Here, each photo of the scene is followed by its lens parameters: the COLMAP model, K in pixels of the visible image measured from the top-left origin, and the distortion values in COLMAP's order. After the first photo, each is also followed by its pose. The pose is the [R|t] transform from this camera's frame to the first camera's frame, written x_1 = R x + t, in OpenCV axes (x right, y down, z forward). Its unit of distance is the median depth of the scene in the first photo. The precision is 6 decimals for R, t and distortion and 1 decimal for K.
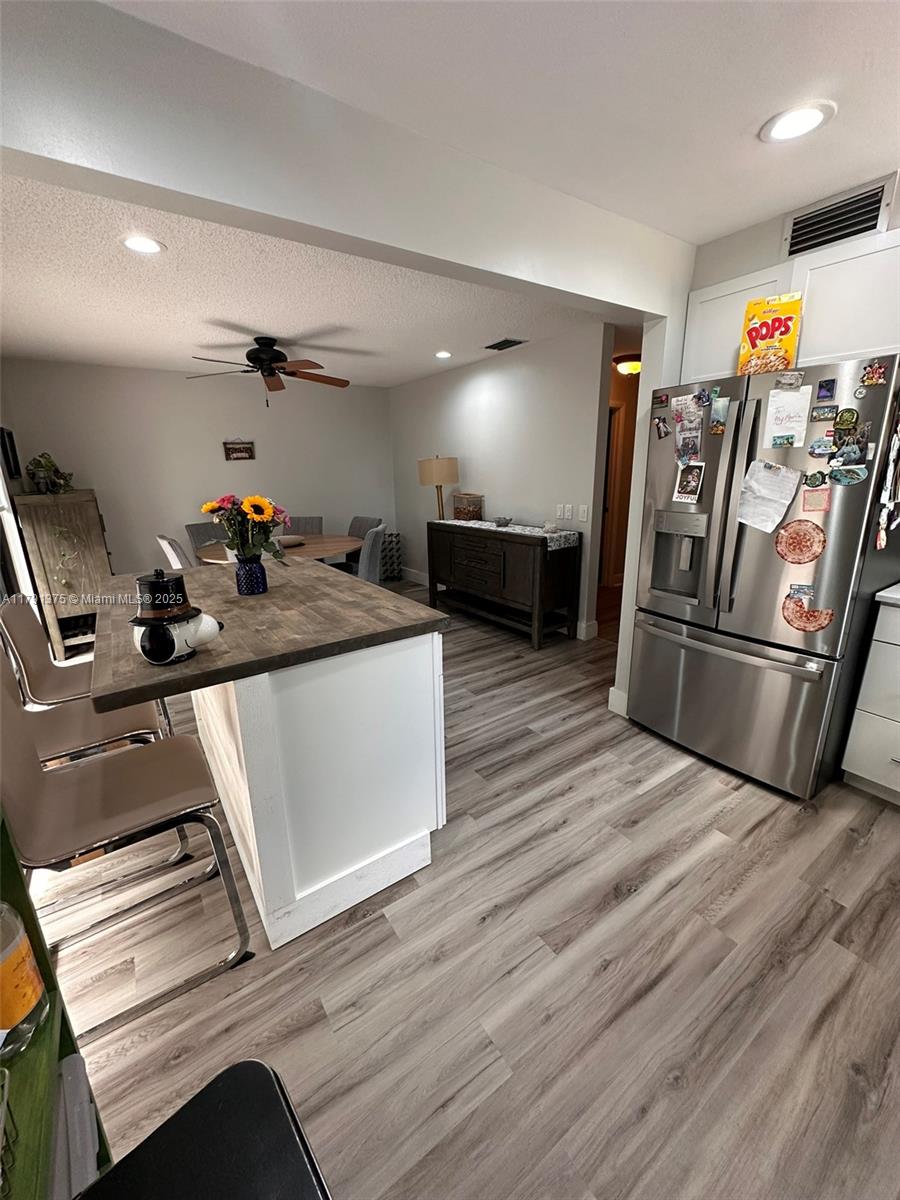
lens RADIAL K [[480.1, 0, 448.9], [0, 480.1, 600.9], [0, 0, 1]] dist [-0.004090, 0.001477]
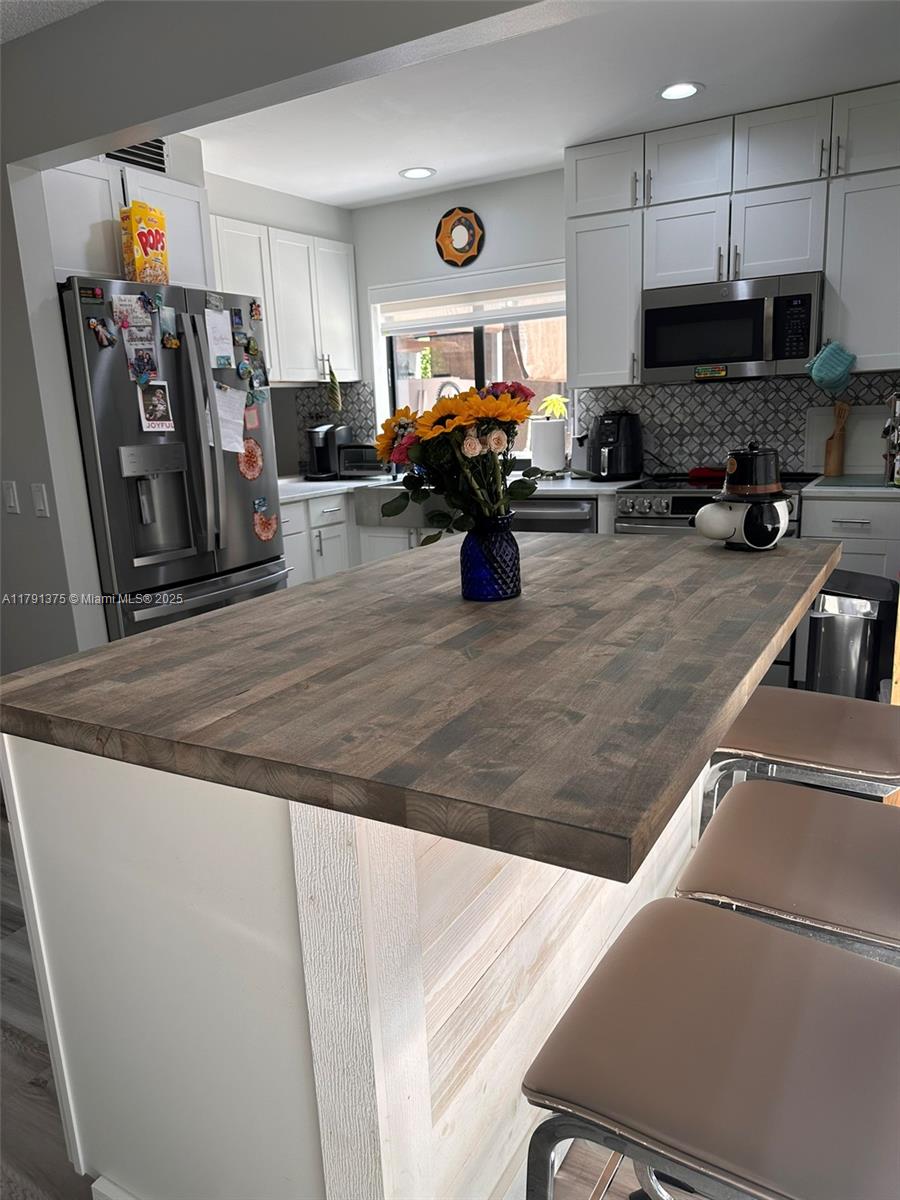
lens RADIAL K [[847.1, 0, 447.8], [0, 847.1, 599.8], [0, 0, 1]] dist [0.065590, -0.072956]
pose [[-0.420193, -0.169043, 0.891550, -1.014680], [0.295659, 0.903379, 0.310632, -0.252148], [-0.857918, 0.394120, -0.329615, 1.170264]]
